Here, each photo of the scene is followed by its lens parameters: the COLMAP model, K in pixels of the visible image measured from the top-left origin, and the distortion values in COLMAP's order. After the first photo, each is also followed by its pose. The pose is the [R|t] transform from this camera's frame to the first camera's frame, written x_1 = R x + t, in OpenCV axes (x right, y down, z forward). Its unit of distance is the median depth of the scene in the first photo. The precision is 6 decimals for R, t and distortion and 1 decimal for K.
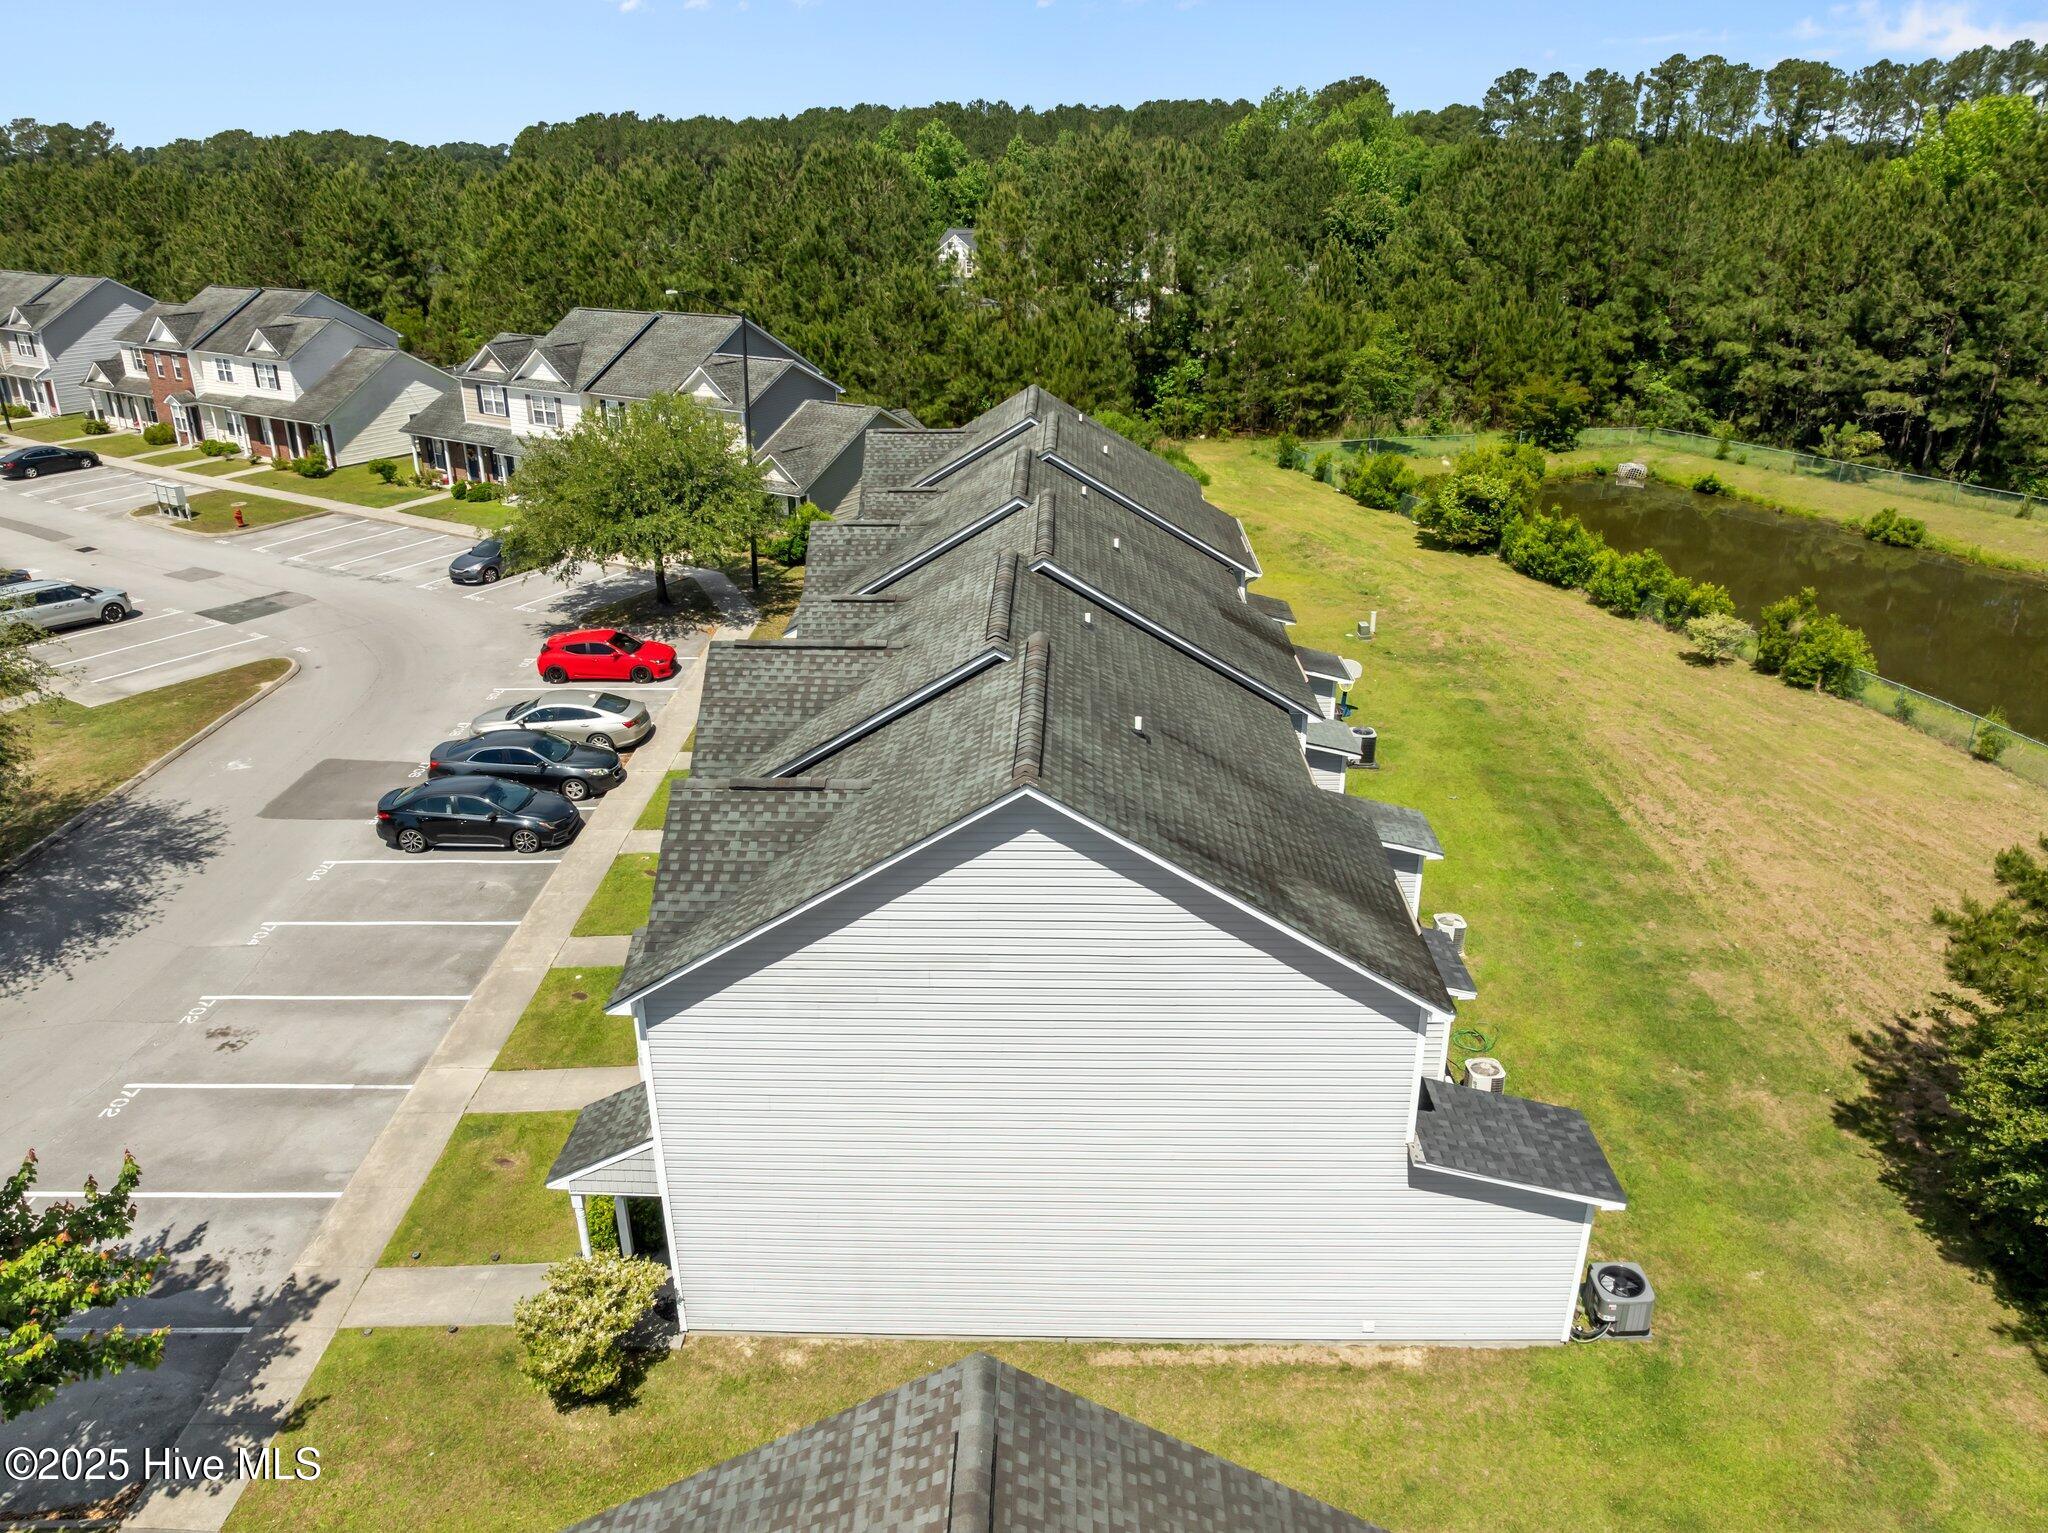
lens RADIAL K [[1447.3, 0, 1024.1], [0, 1447.3, 756.5], [0, 0, 1]] dist [-0.052078, 0.027305]
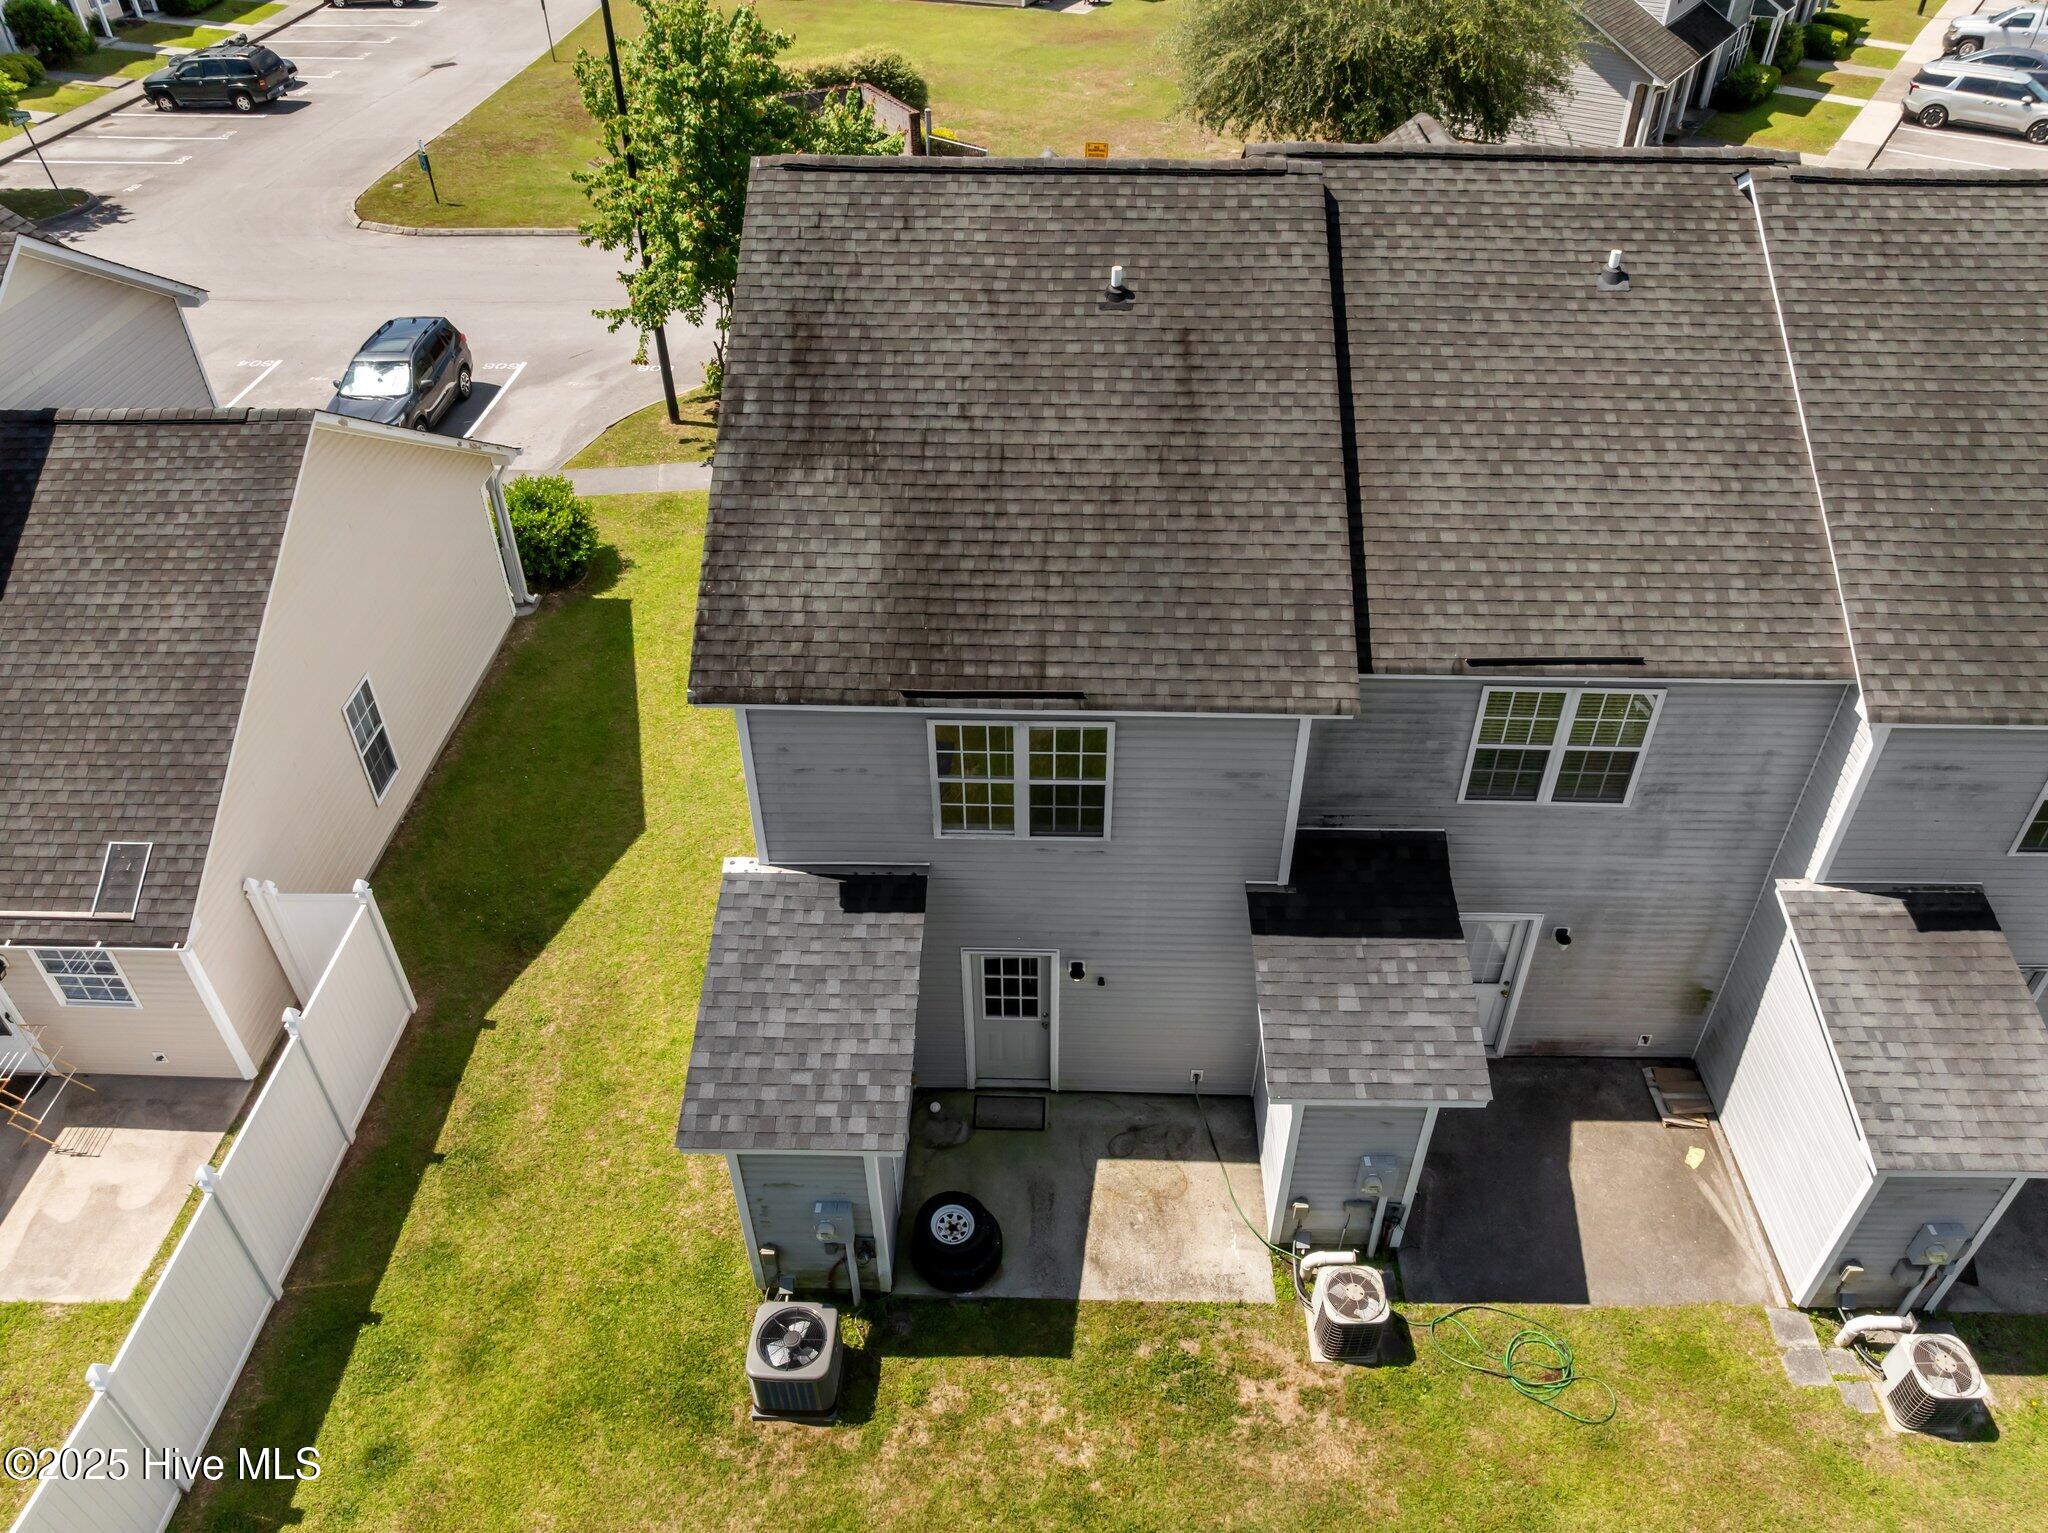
lens RADIAL K [[1441.2, 0, 1033.1], [0, 1441.2, 764.2], [0, 0, 1]] dist [-0.047297, 0.023587]
pose [[-0.002935, 0.625568, -0.780164, 0.192297], [-0.376353, 0.722115, 0.580438, -0.060249], [0.926472, 0.295321, 0.233315, 0.220985]]
